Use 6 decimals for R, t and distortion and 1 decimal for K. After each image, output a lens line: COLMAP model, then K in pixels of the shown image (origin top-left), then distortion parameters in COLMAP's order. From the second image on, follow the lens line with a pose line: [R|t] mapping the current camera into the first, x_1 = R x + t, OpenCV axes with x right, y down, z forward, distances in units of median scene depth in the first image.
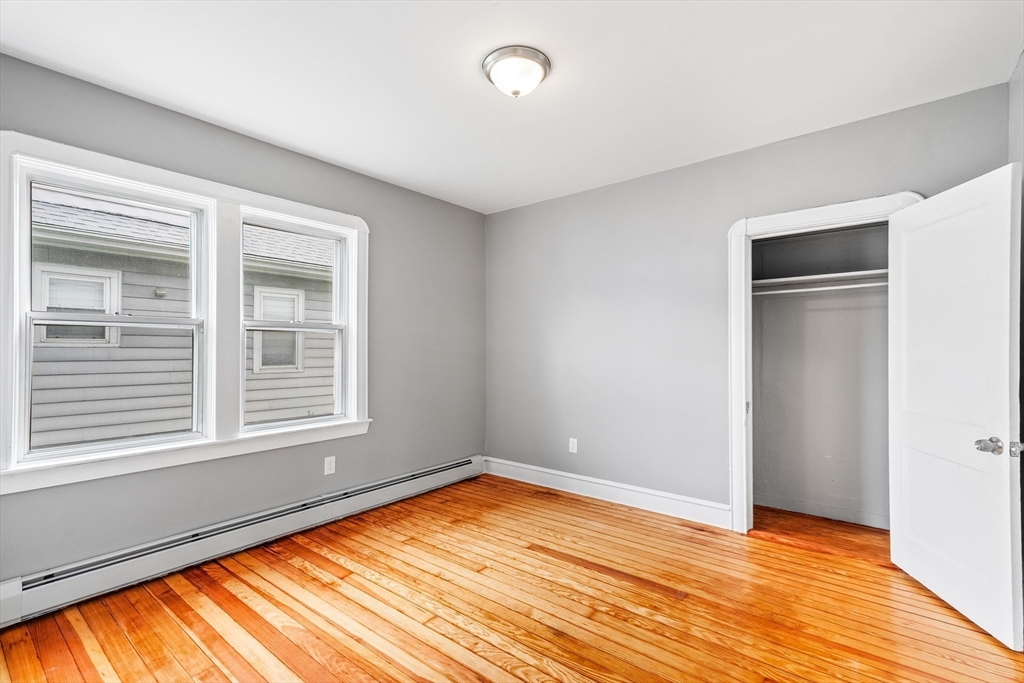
lens RADIAL K [[464.1, 0, 507.5], [0, 464.1, 346.5], [0, 0, 1]] dist [0.017999, 0.004113]
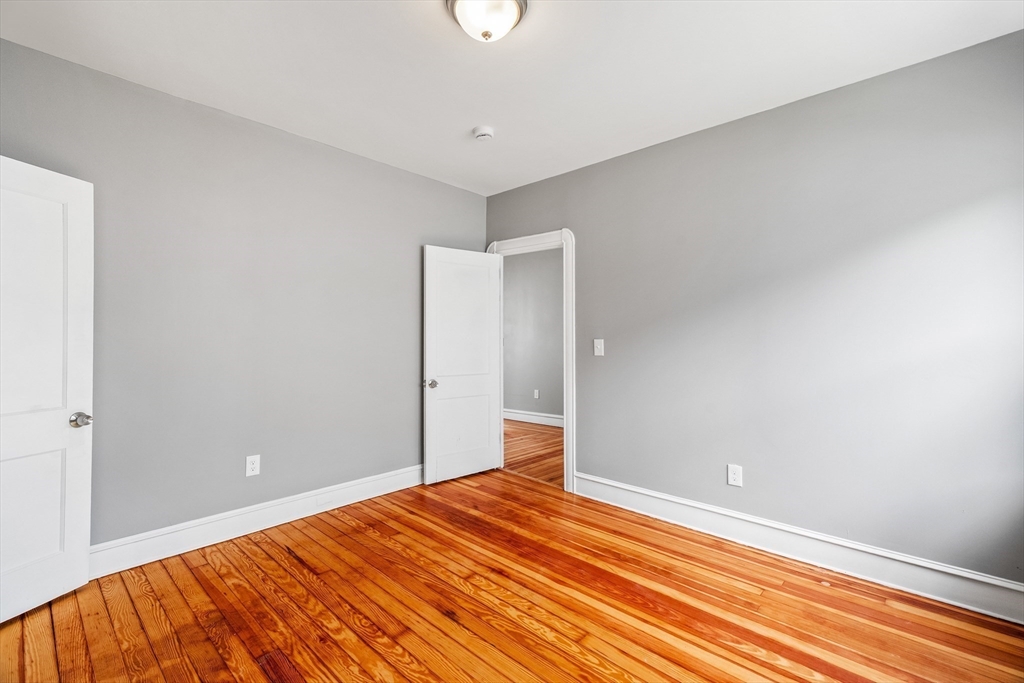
lens RADIAL K [[464.1, 0, 515.1], [0, 464.1, 336.2], [0, 0, 1]] dist [0.017999, 0.004113]
pose [[-0.998938, -0.000018, 0.046079, -0.079422], [-0.000622, 0.999914, -0.013094, 0.018889], [-0.046075, -0.013109, -0.998852, 1.991993]]
